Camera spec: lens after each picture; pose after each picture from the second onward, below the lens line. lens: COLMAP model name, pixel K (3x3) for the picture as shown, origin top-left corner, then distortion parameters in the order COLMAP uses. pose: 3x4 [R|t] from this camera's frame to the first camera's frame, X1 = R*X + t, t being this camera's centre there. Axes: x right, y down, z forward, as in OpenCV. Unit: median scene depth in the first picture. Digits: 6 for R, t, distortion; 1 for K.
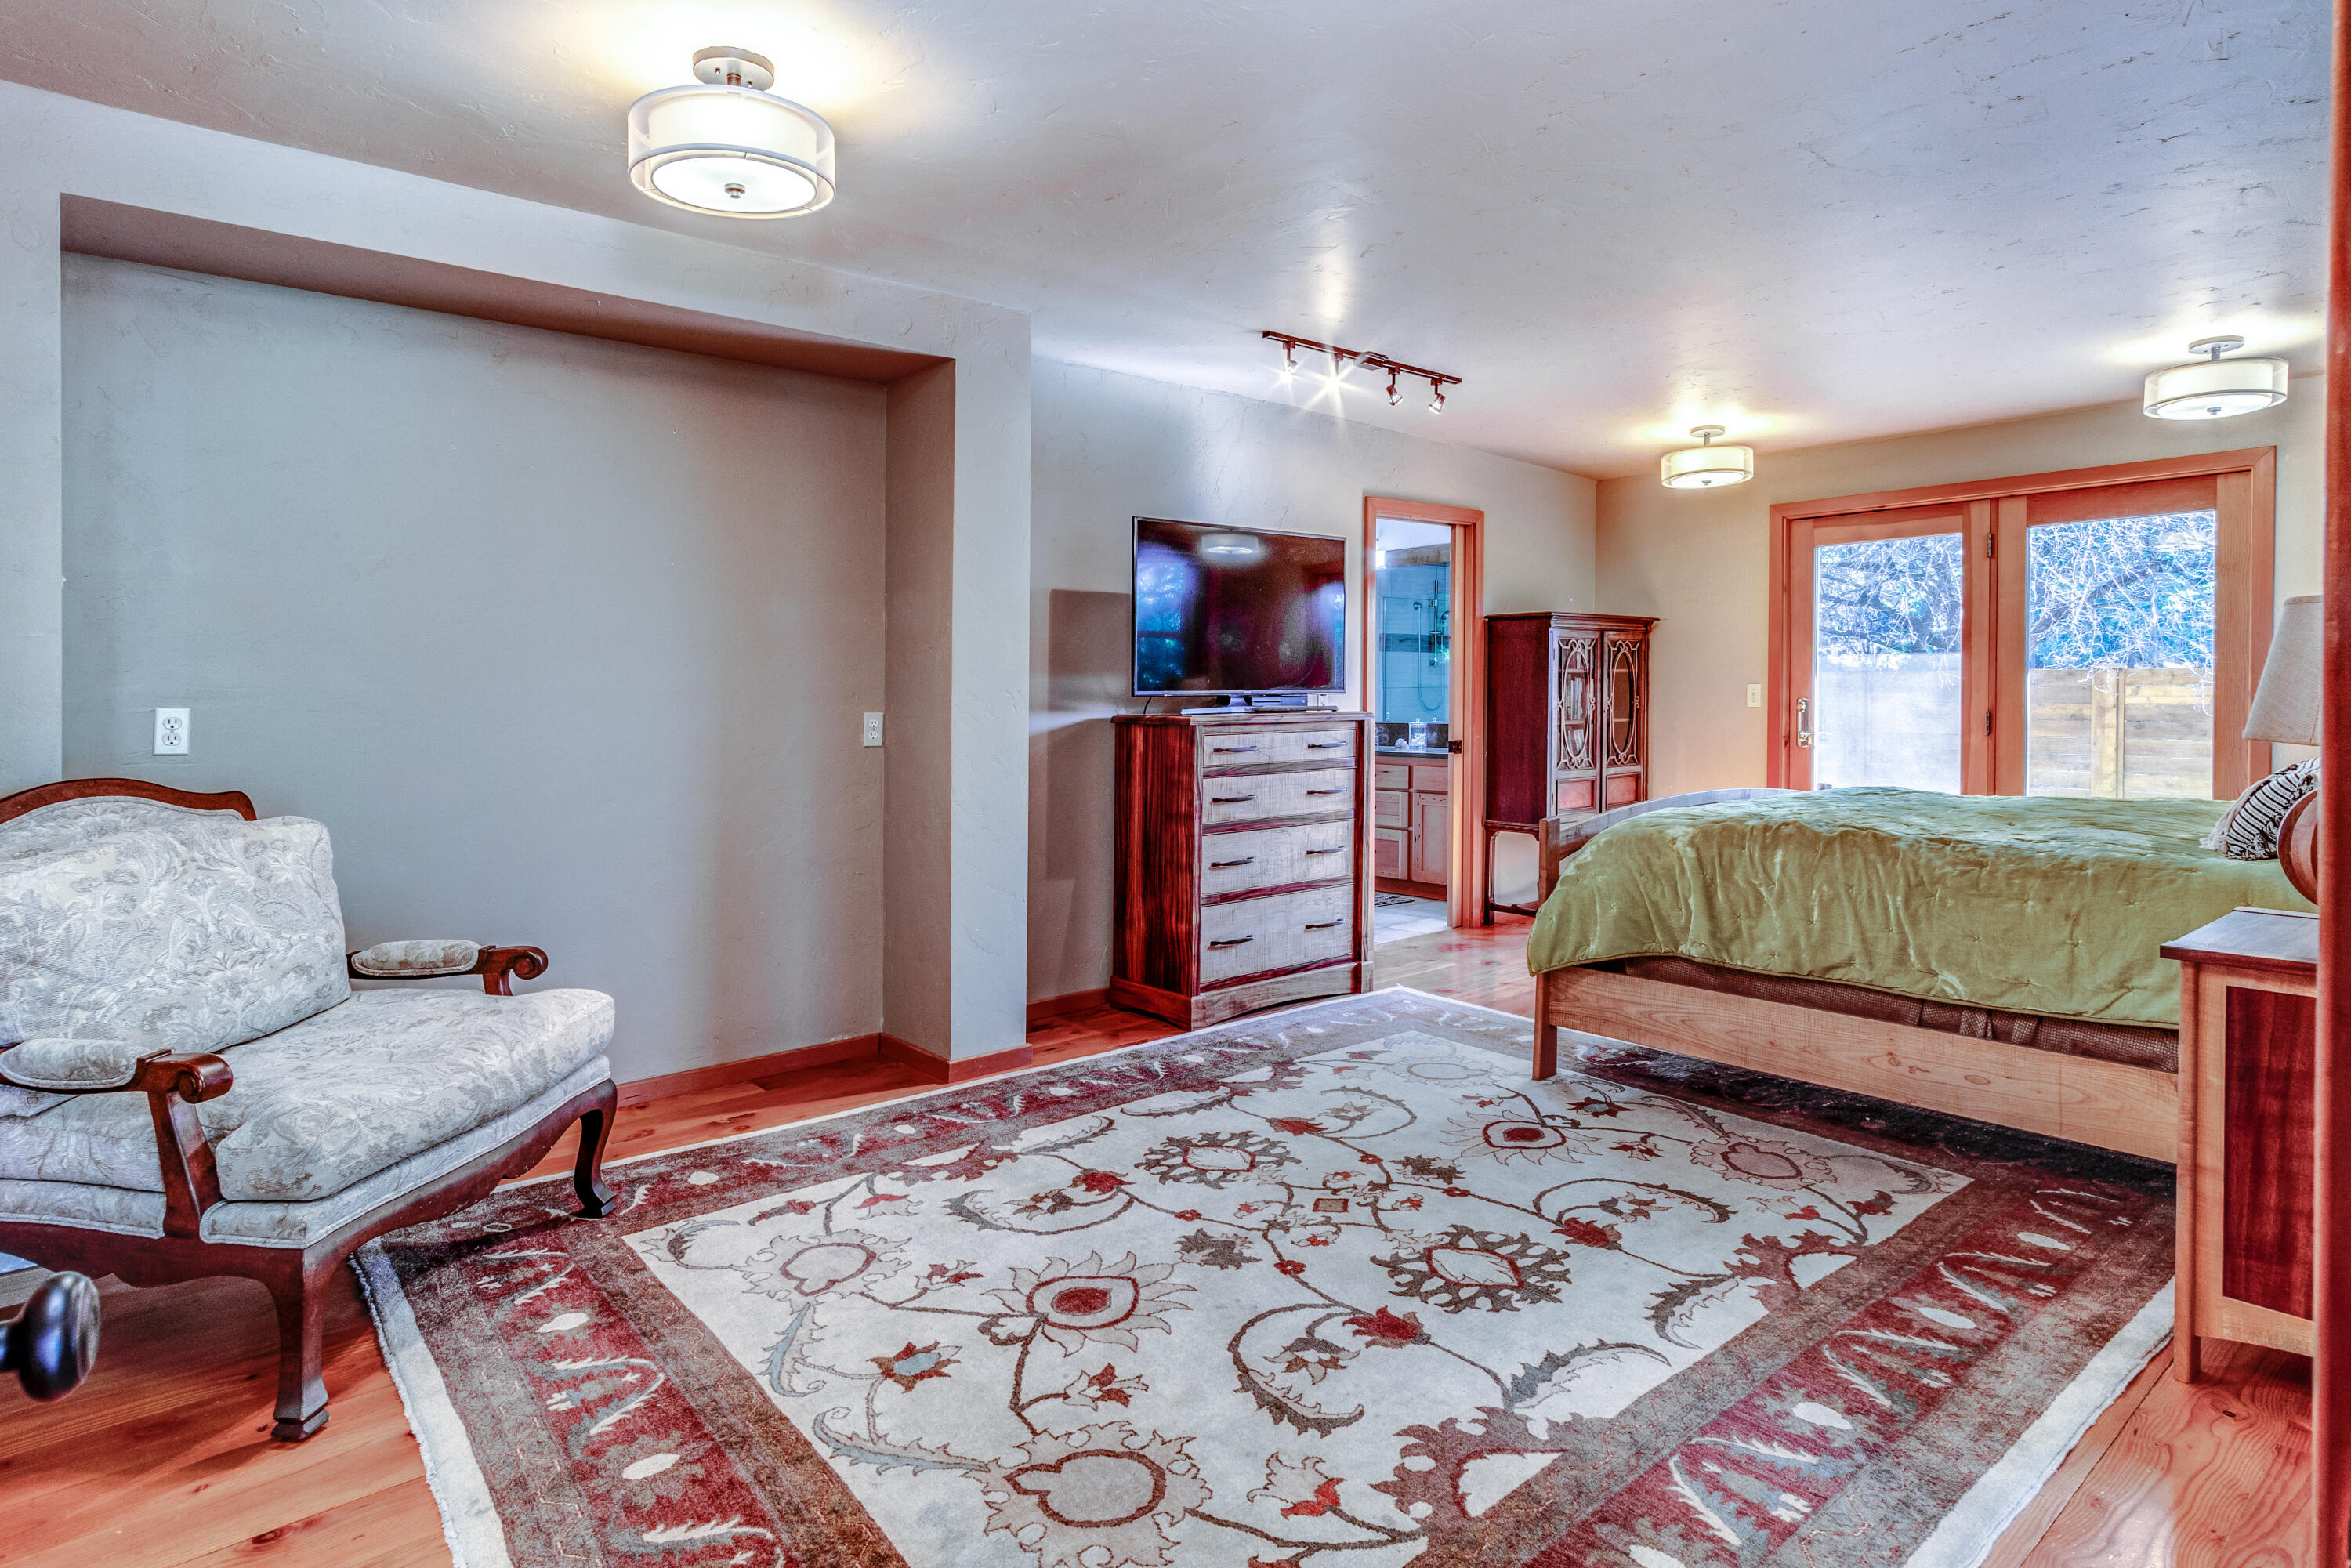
lens RADIAL K [[1294.1, 0, 1202.8], [0, 1294.1, 696.9], [0, 0, 1]] dist [0.006288, -0.000879]
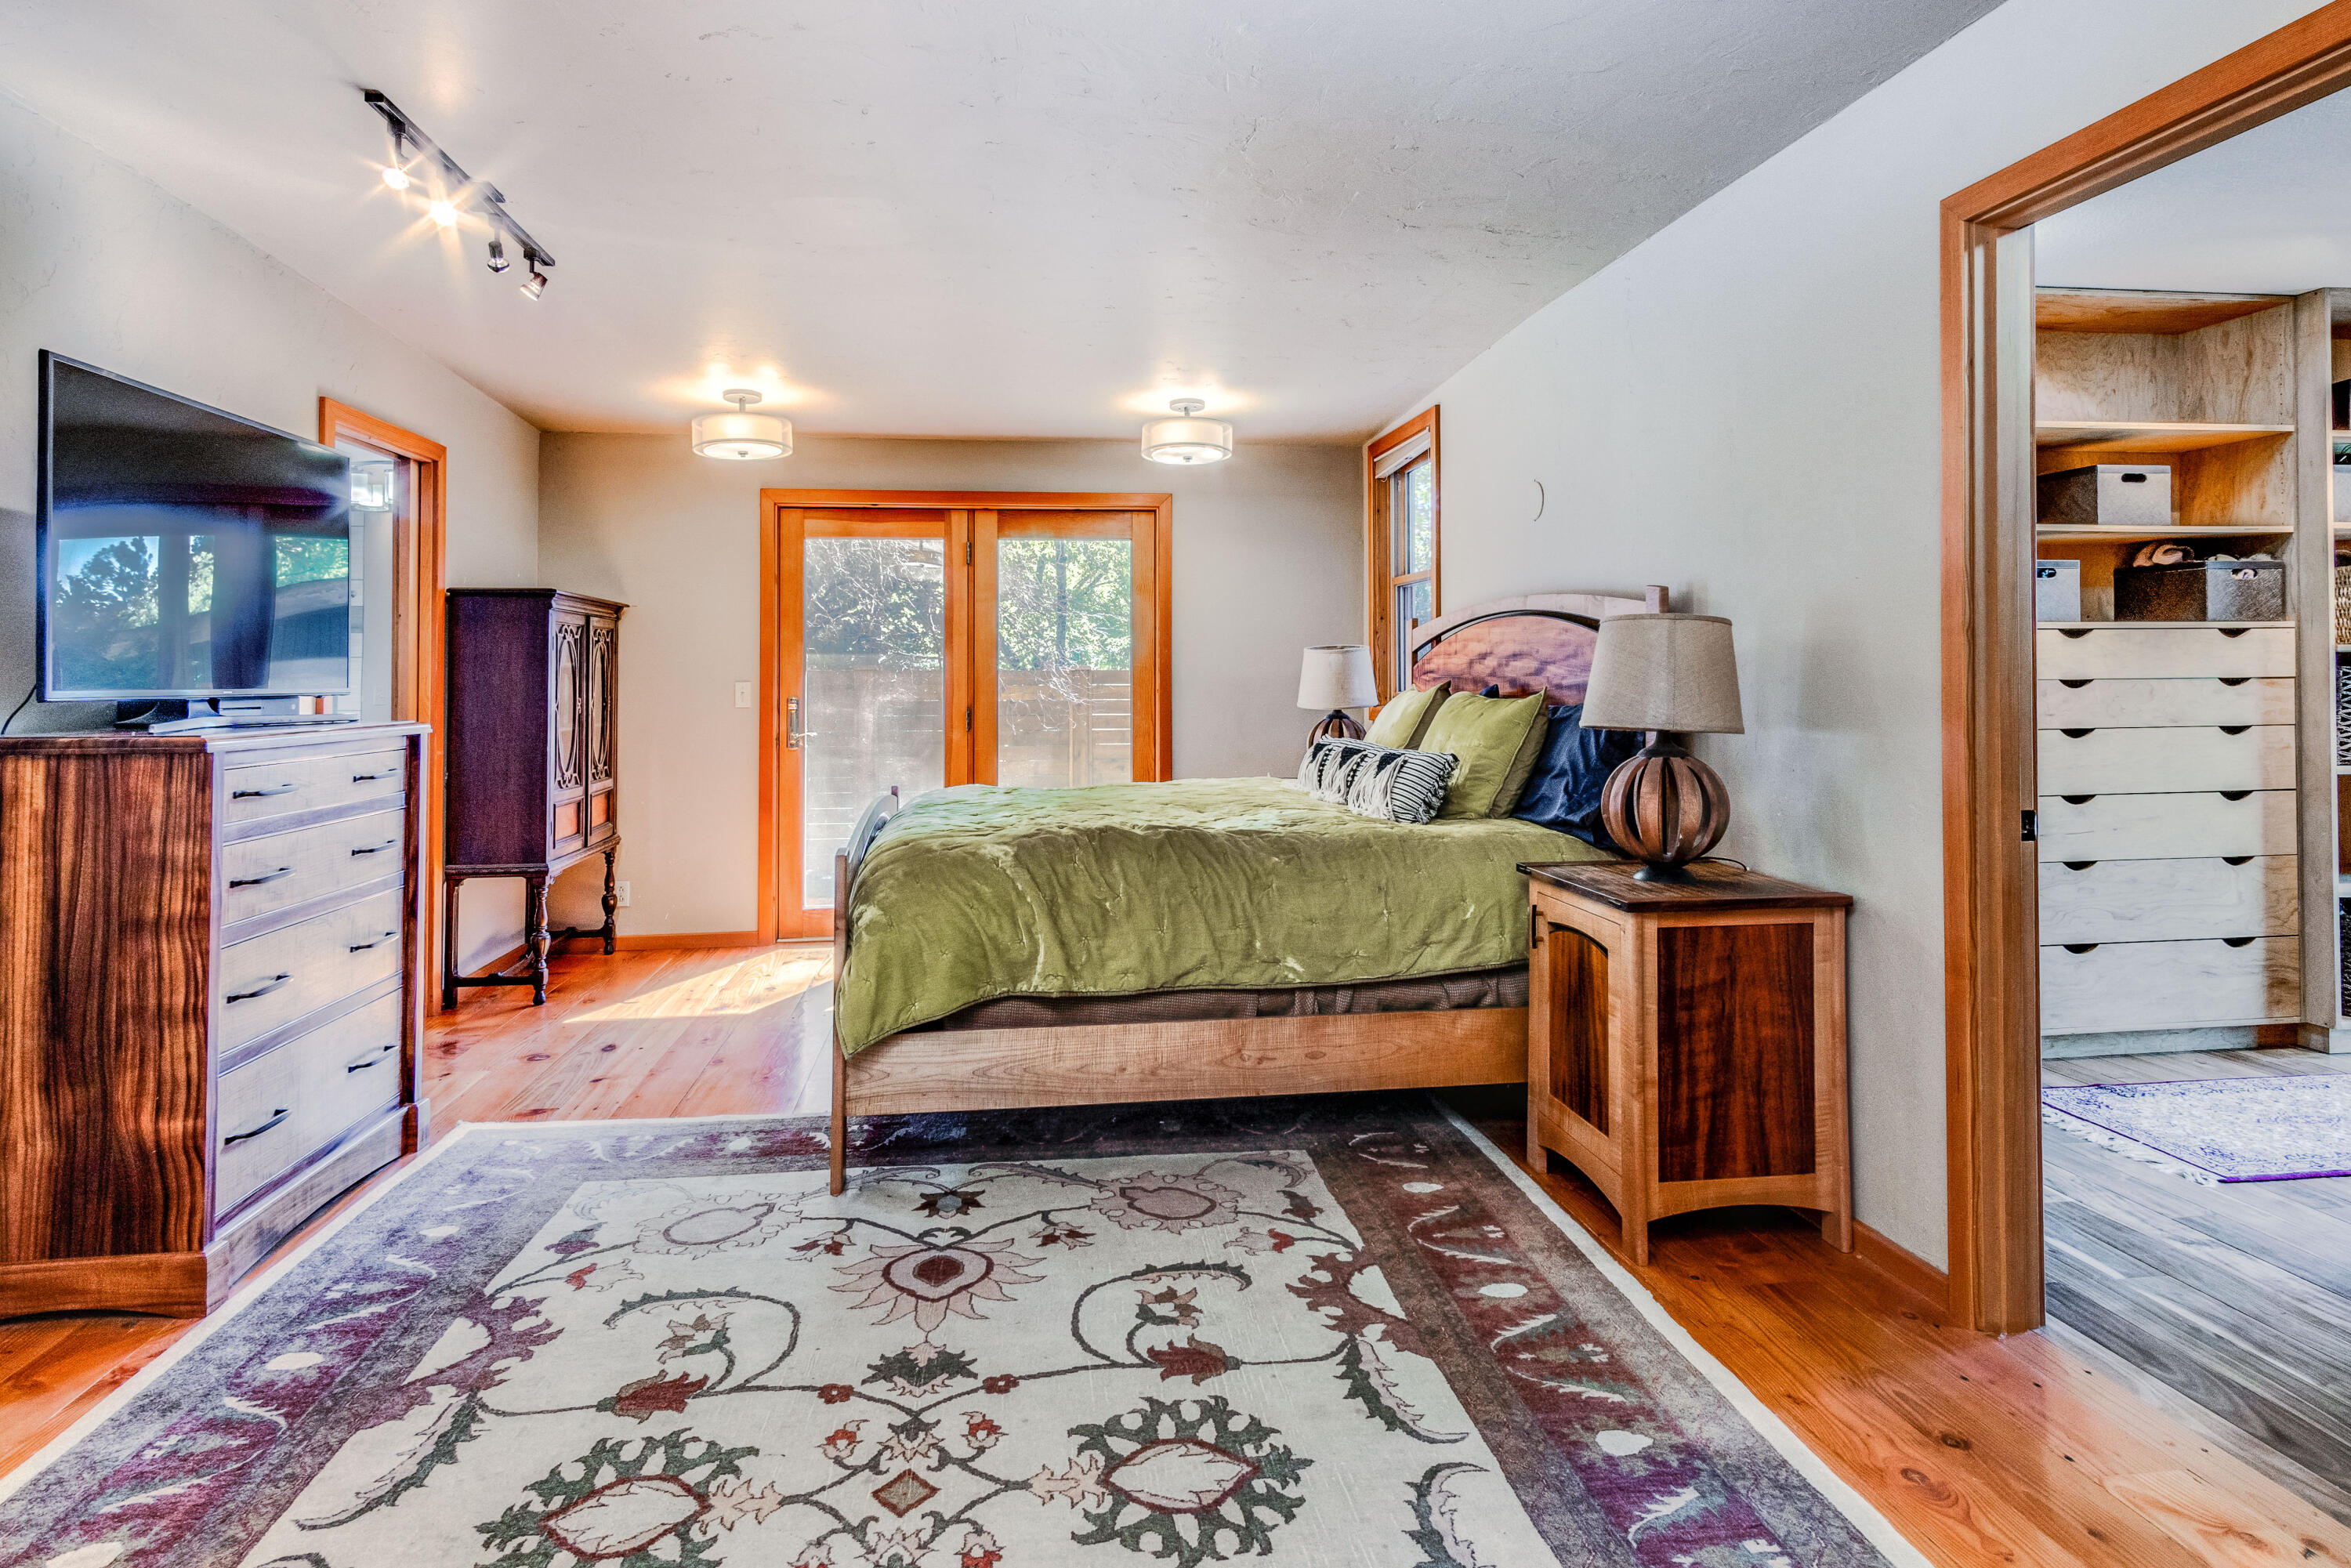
lens RADIAL K [[1294.1, 0, 1166.8], [0, 1294.1, 676.3], [0, 0, 1]] dist [0.006288, -0.000879]
pose [[0.549889, 0.006832, 0.835210, -0.335636], [0.006252, 0.999905, -0.012296, -0.001924], [-0.835214, 0.011983, 0.549794, 0.487709]]
